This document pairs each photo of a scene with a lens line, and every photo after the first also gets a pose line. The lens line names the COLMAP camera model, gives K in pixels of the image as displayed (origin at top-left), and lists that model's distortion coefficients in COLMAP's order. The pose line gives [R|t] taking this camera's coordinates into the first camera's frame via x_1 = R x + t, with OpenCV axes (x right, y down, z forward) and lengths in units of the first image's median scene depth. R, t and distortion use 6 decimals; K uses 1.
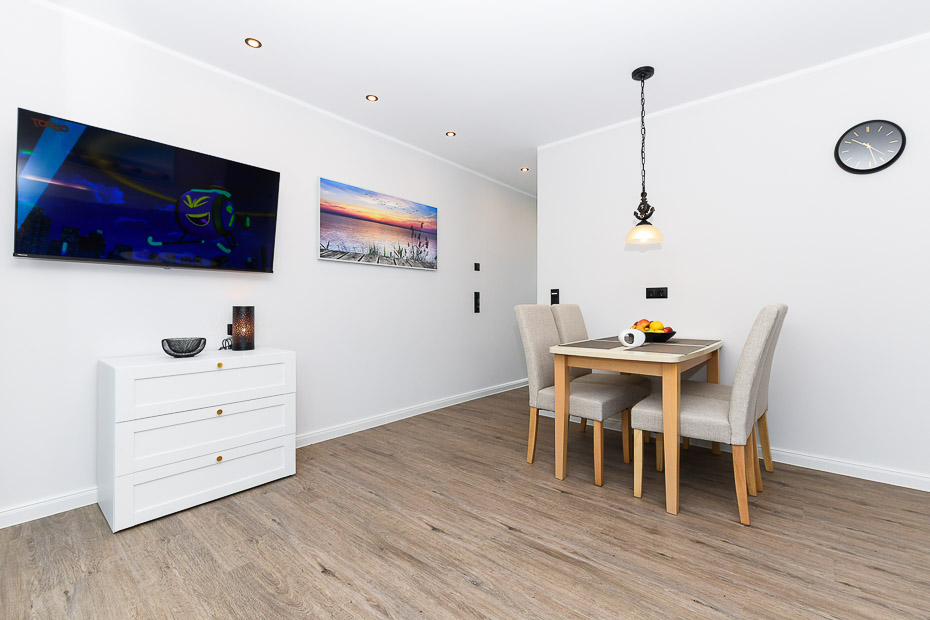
lens RADIAL K [[408.1, 0, 476.3], [0, 408.1, 302.1], [0, 0, 1]] dist [-0.005021, -0.001180]
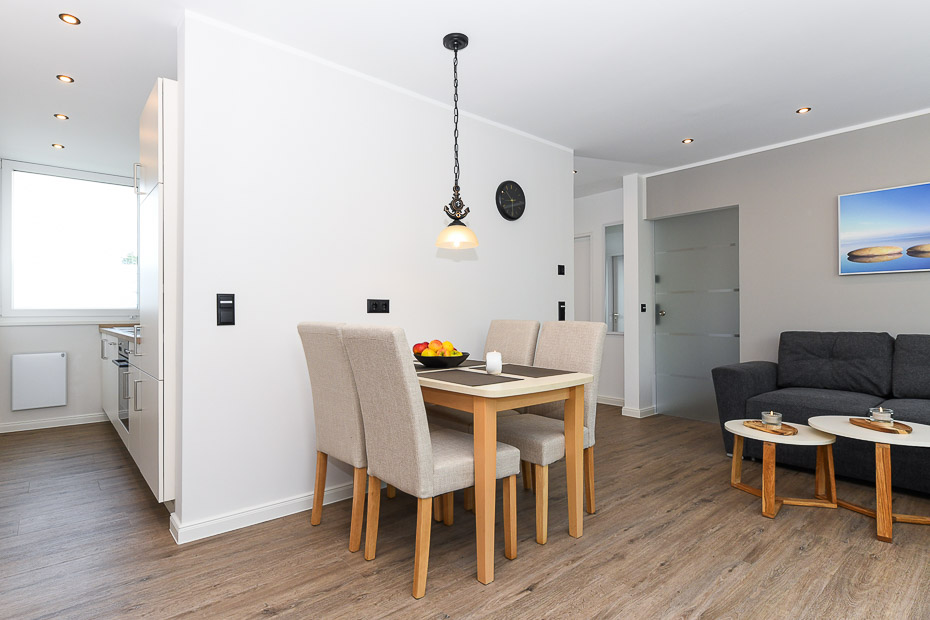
lens RADIAL K [[472.5, 0, 443.5], [0, 472.5, 309.8], [0, 0, 1]] dist [0.000585, -0.002916]
pose [[0.180054, 0.011817, 0.983586, -0.571992], [-0.007743, 0.999914, -0.010595, -0.009215], [-0.983626, -0.005708, 0.180130, 0.912258]]
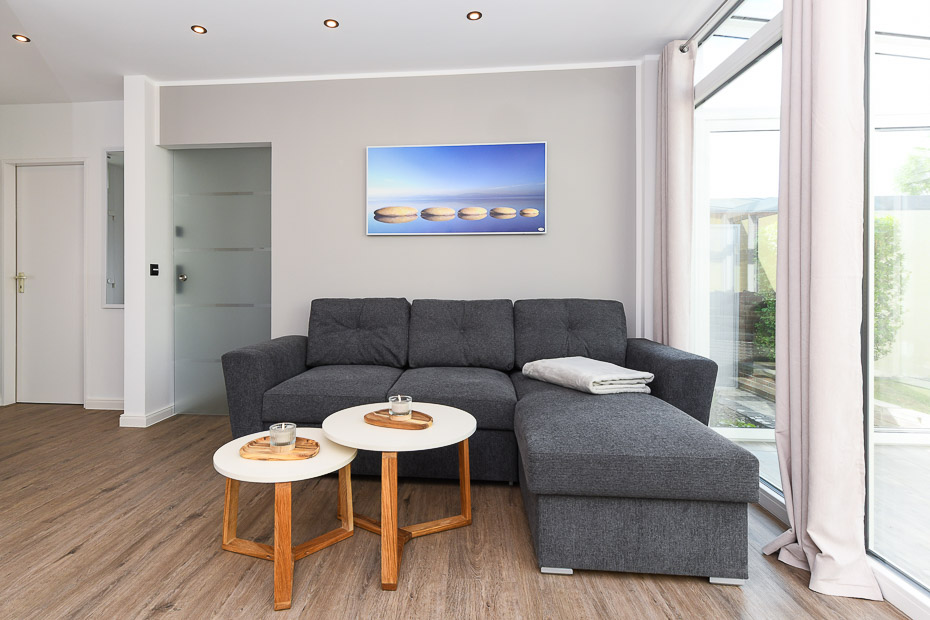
lens RADIAL K [[474.4, 0, 422.5], [0, 474.4, 281.9], [0, 0, 1]] dist [0.006105, 0.000197]
pose [[-0.570473, 0.005028, 0.821301, -0.072549], [-0.006581, 0.999921, -0.010693, 0.001948], [-0.821290, -0.011505, -0.570394, 0.584979]]
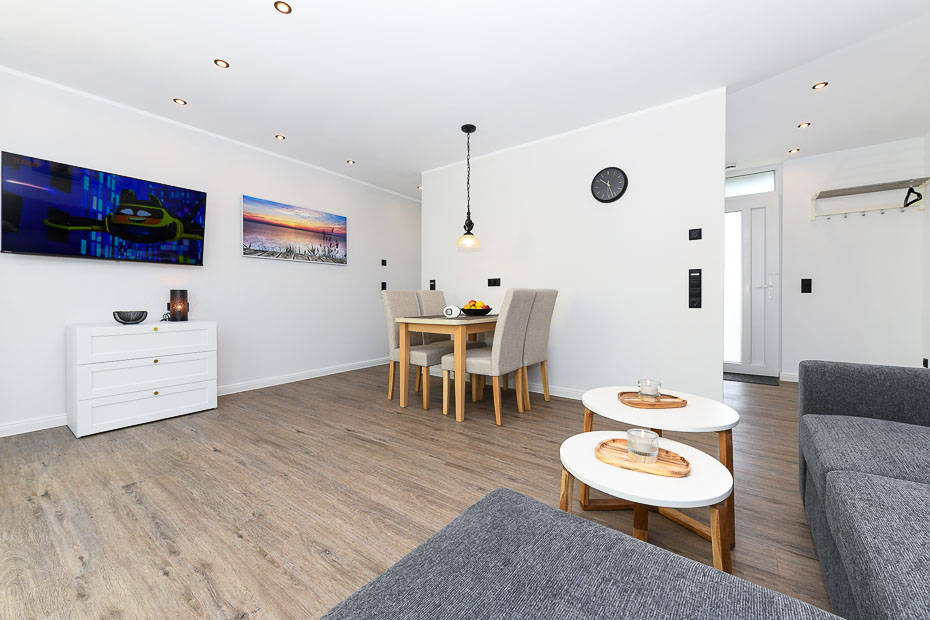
lens RADIAL K [[365.1, 0, 466.2], [0, 365.1, 304.6], [0, 0, 1]] dist [-0.004918, -0.000028]
pose [[0.997595, 0.001235, 0.069300, 0.335157], [-0.003169, 0.999608, 0.027810, 0.024133], [-0.069239, -0.027963, 0.997208, -0.319248]]
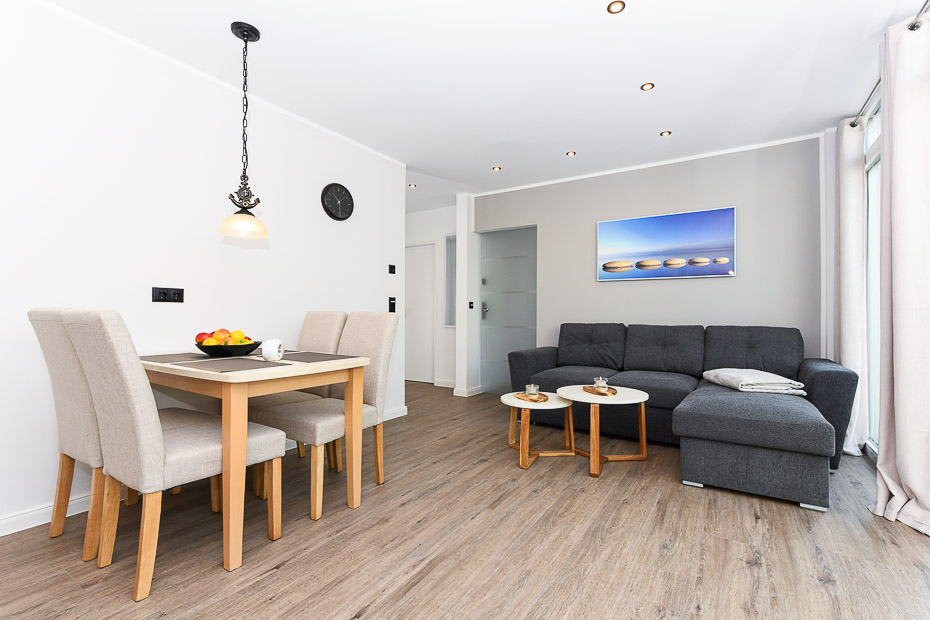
lens RADIAL K [[408.1, 0, 487.2], [0, 408.1, 310.3], [0, 0, 1]] dist [-0.005021, -0.001180]
pose [[-0.158453, 0.011904, 0.987295, -0.518268], [-0.013851, 0.999802, -0.014278, 0.010816], [-0.987269, -0.015937, -0.158257, 0.683792]]
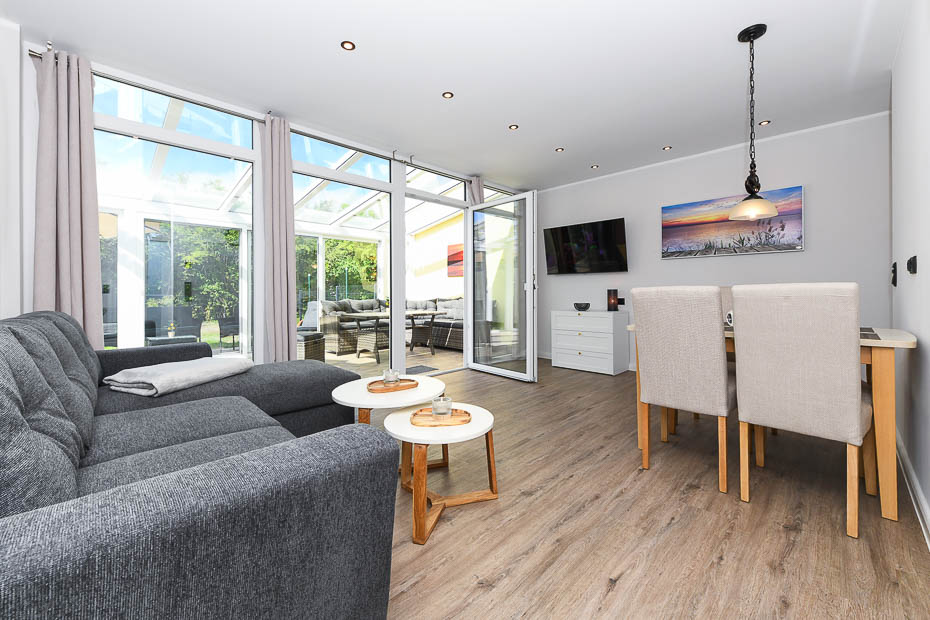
lens RADIAL K [[365.1, 0, 451.5], [0, 365.1, 283.0], [0, 0, 1]] dist [-0.004918, -0.000028]
pose [[-0.121950, -0.023076, -0.992268, 1.399301], [0.018855, 0.999495, -0.025562, 0.009896], [0.992357, -0.021827, -0.121453, 0.450437]]
